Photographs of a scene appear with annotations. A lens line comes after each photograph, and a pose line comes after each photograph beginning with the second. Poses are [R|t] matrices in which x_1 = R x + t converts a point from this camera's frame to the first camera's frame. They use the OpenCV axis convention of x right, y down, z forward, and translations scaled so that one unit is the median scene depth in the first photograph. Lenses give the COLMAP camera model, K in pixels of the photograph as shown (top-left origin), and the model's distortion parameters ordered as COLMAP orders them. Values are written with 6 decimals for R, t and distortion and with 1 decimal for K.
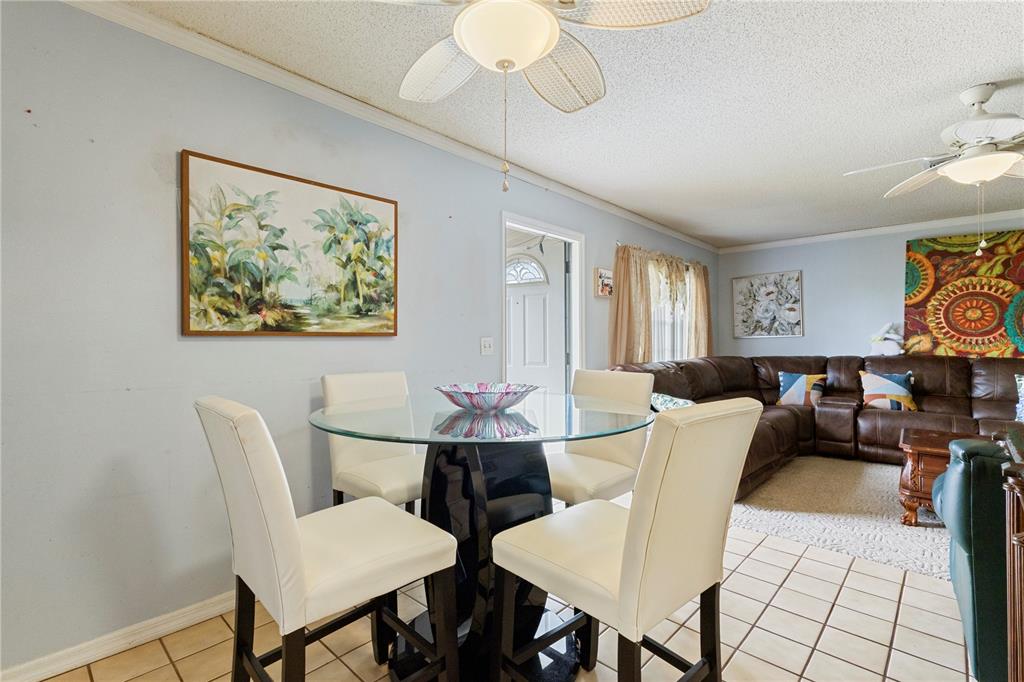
lens RADIAL K [[477.2, 0, 511.0], [0, 477.2, 344.2], [0, 0, 1]] dist [0.003335, 0.001271]
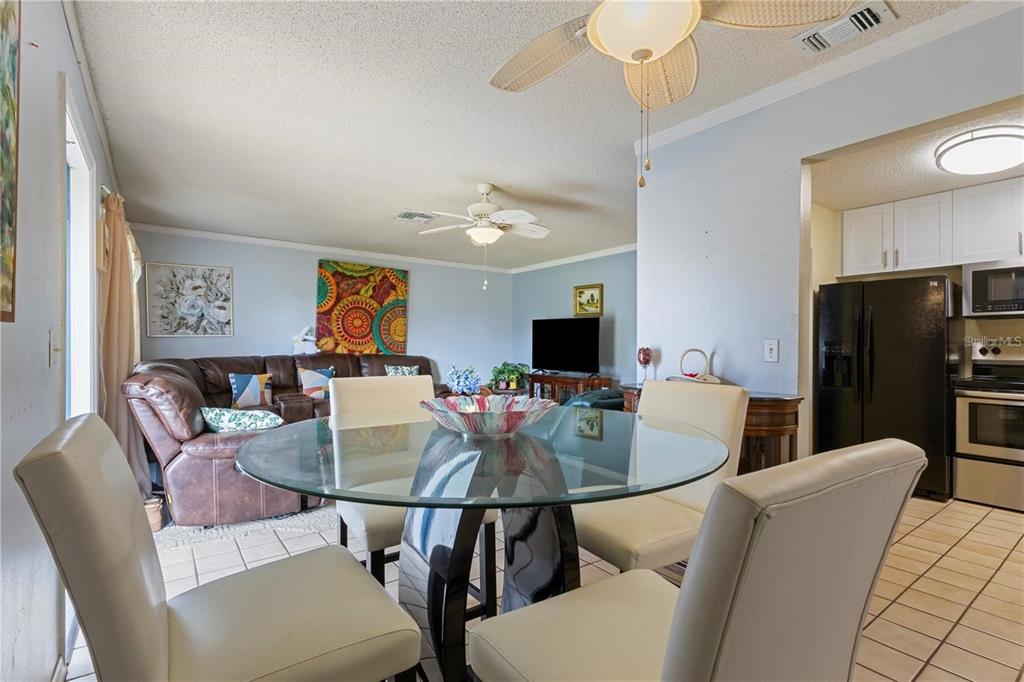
lens RADIAL K [[477.2, 0, 511.0], [0, 477.2, 344.2], [0, 0, 1]] dist [0.003335, 0.001271]
pose [[0.191475, 0.002345, 0.981495, -0.275598], [-0.002435, 0.999995, -0.001915, 0.000351], [-0.981494, -0.002024, 0.191480, 0.296064]]
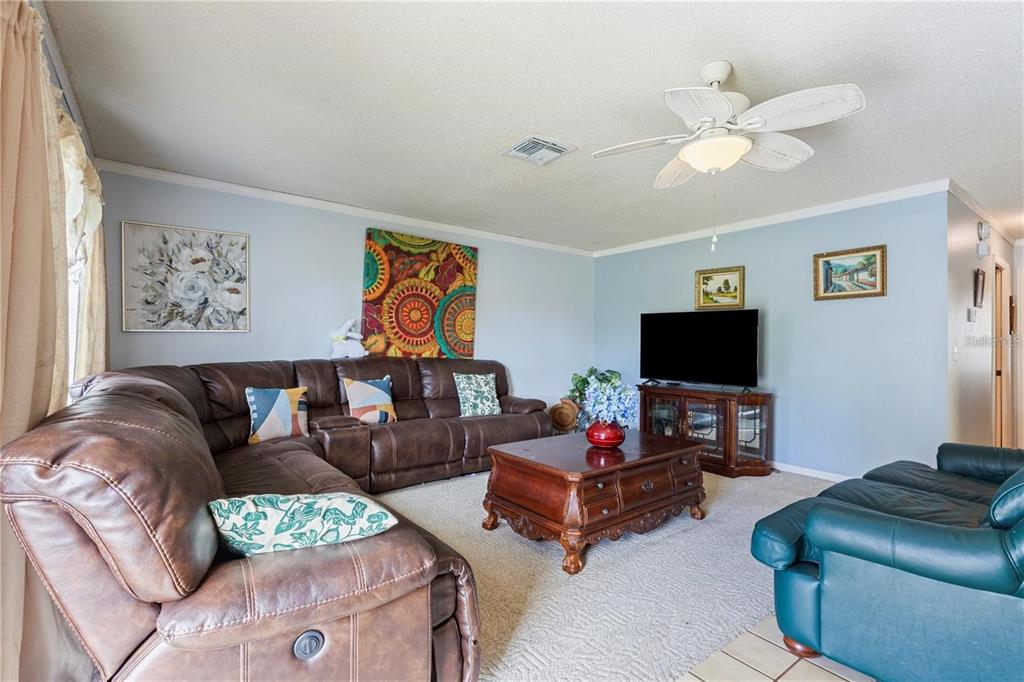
lens RADIAL K [[472.9, 0, 516.1], [0, 472.9, 337.6], [0, 0, 1]] dist [0.001057, 0.000224]
pose [[0.175780, 0.016866, 0.984285, 0.017002], [-0.009252, 0.999837, -0.015481, -0.001795], [-0.984386, -0.006385, 0.175907, 0.586943]]
